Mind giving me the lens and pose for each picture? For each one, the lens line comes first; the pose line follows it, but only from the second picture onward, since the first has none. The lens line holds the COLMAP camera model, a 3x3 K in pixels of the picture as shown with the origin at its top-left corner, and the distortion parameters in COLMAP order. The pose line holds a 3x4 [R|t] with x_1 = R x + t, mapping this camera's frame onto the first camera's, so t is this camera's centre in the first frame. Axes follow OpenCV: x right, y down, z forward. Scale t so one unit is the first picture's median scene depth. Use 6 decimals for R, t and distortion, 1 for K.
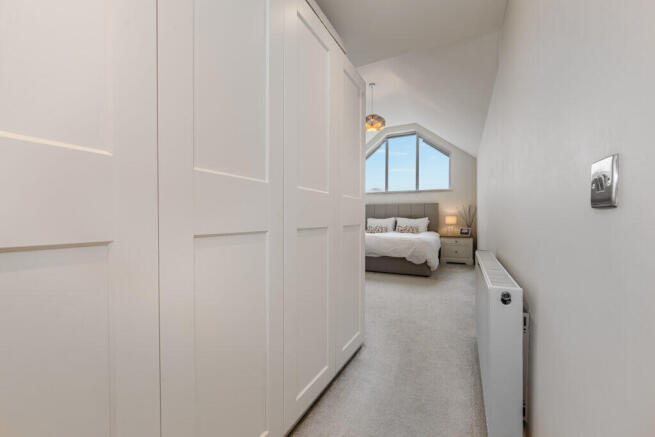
lens RADIAL K [[269.0, 0, 339.1], [0, 269.0, 219.6], [0, 0, 1]] dist [-0.000512, -0.000065]
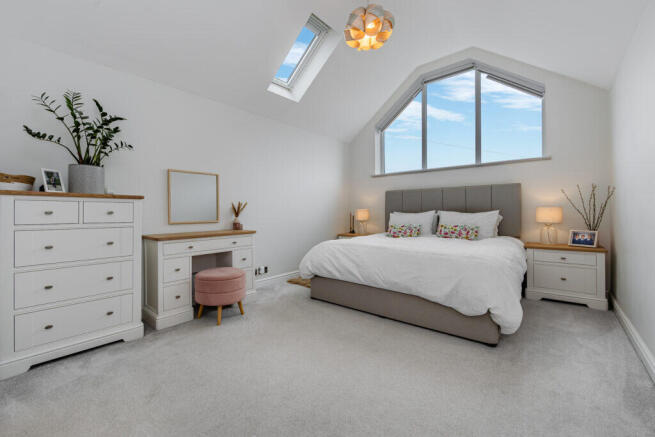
lens RADIAL K [[272.7, 0, 325.5], [0, 272.7, 210.4], [0, 0, 1]] dist [-0.001141, -0.000204]
pose [[0.963282, -0.009387, -0.268328, 0.139930], [0.005870, 0.999886, -0.013906, -0.002437], [0.268428, 0.011820, 0.963227, 0.372806]]
